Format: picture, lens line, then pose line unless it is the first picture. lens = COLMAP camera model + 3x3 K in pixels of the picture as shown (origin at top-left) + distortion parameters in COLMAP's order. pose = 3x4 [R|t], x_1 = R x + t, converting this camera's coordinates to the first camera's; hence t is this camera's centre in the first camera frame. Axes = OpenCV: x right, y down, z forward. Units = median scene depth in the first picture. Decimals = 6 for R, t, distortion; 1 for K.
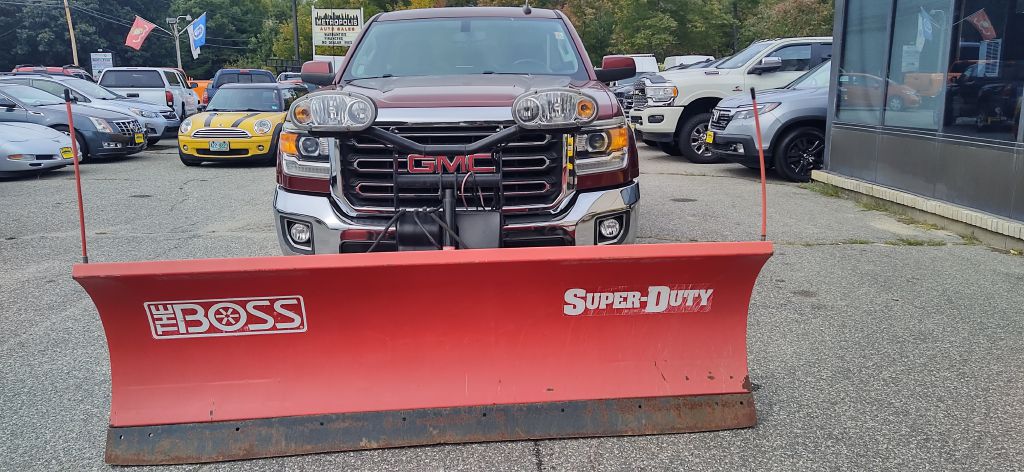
lens RADIAL K [[808.5, 0, 512.2], [0, 808.5, 233.5], [0, 0, 1]] dist [0.116144, -0.171003]
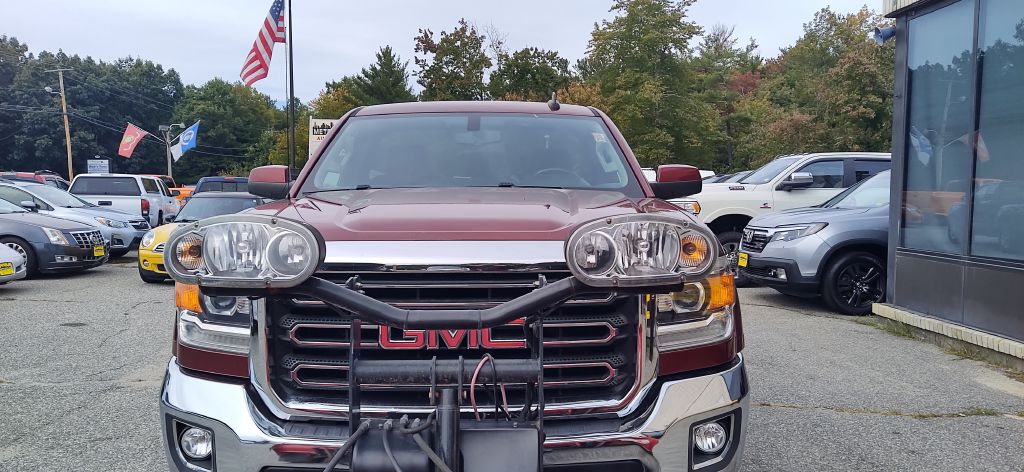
lens RADIAL K [[778.2, 0, 532.5], [0, 778.2, 234.7], [0, 0, 1]] dist [0.099798, -0.147503]
pose [[0.999277, 0.012415, 0.035944, -0.016311], [-0.007657, 0.991538, -0.129594, -0.036270], [-0.037249, 0.129225, 0.990915, 0.179110]]
